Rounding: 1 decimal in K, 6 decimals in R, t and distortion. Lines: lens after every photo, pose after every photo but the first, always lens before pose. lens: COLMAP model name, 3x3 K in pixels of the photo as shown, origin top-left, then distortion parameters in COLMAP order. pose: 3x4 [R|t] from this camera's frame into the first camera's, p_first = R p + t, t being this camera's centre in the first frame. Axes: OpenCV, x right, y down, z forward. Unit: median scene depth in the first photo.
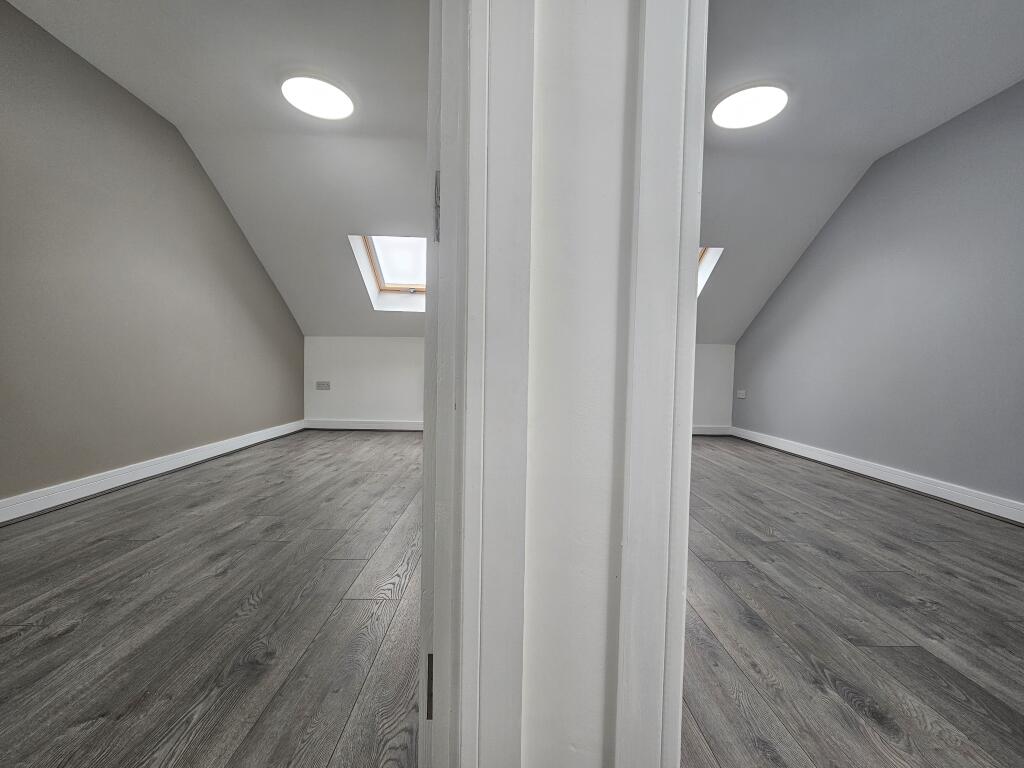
lens RADIAL K [[420.7, 0, 512.5], [0, 420.7, 381.4], [0, 0, 1]] dist [-0.003531, 0.000050]
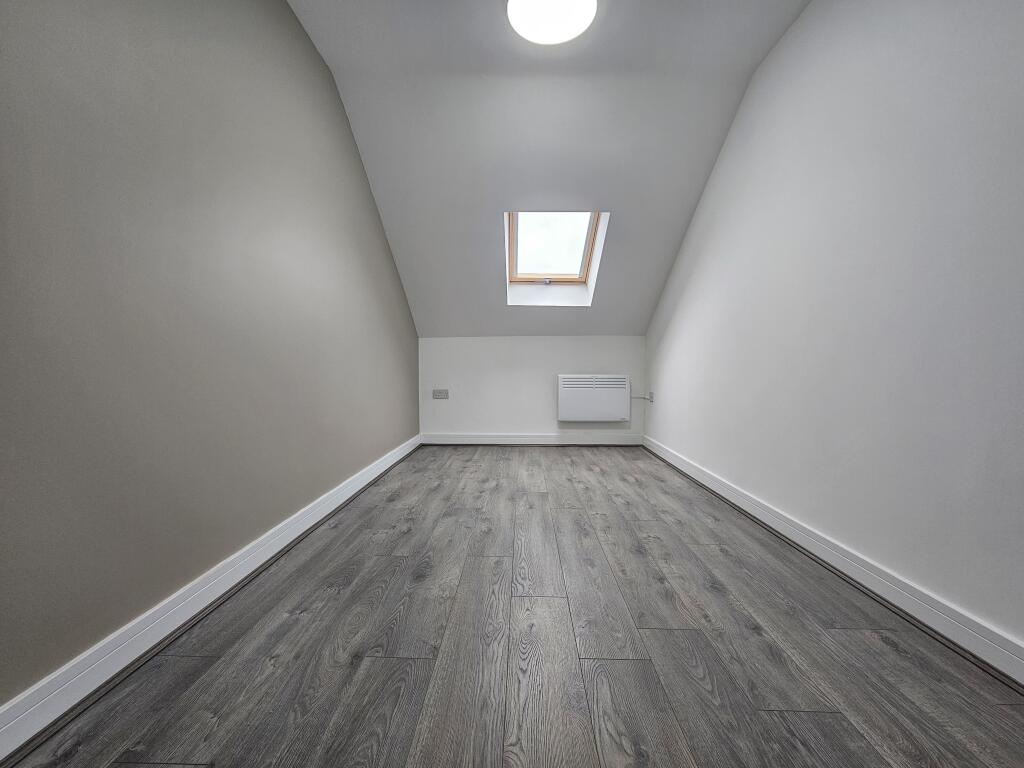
lens RADIAL K [[423.4, 0, 509.9], [0, 423.4, 378.8], [0, 0, 1]] dist [0.000389, 0.000208]
pose [[0.998630, -0.017635, -0.049276, -0.529775], [0.017458, 0.999840, -0.004022, -0.031403], [0.049339, 0.003156, 0.998777, 0.269436]]
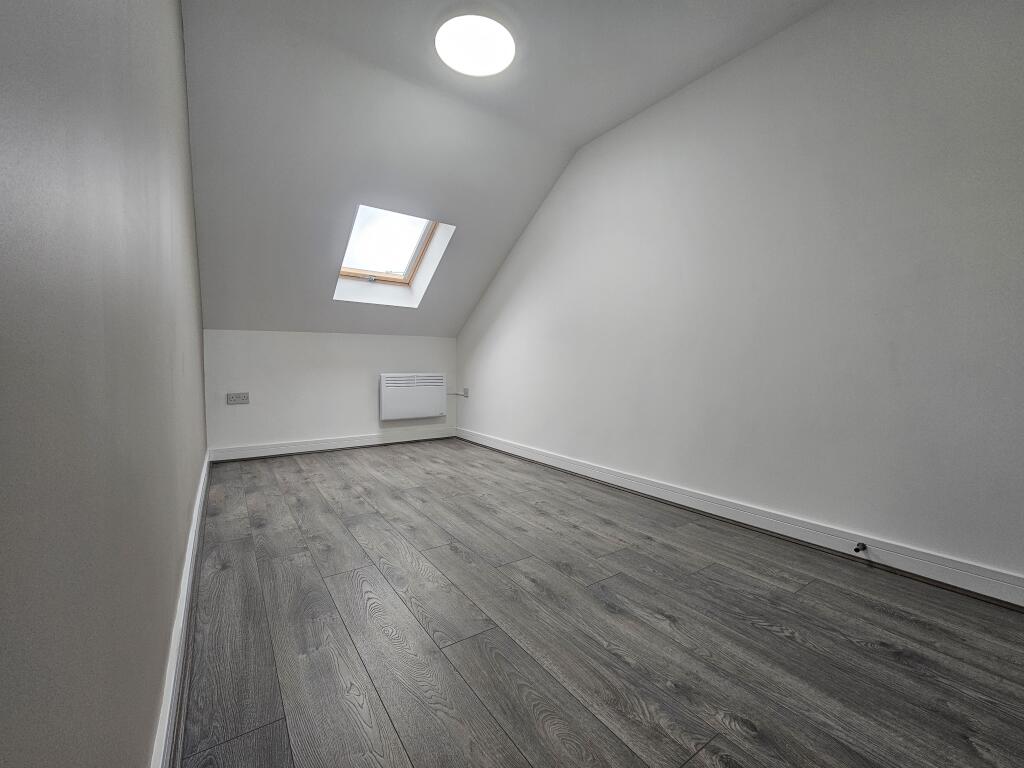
lens RADIAL K [[423.4, 0, 509.9], [0, 423.4, 378.8], [0, 0, 1]] dist [0.000389, 0.000208]
pose [[0.835349, -0.034837, 0.548615, -0.917785], [0.031428, 0.999384, 0.015606, -0.041563], [-0.548821, 0.004206, 0.835929, 0.282847]]
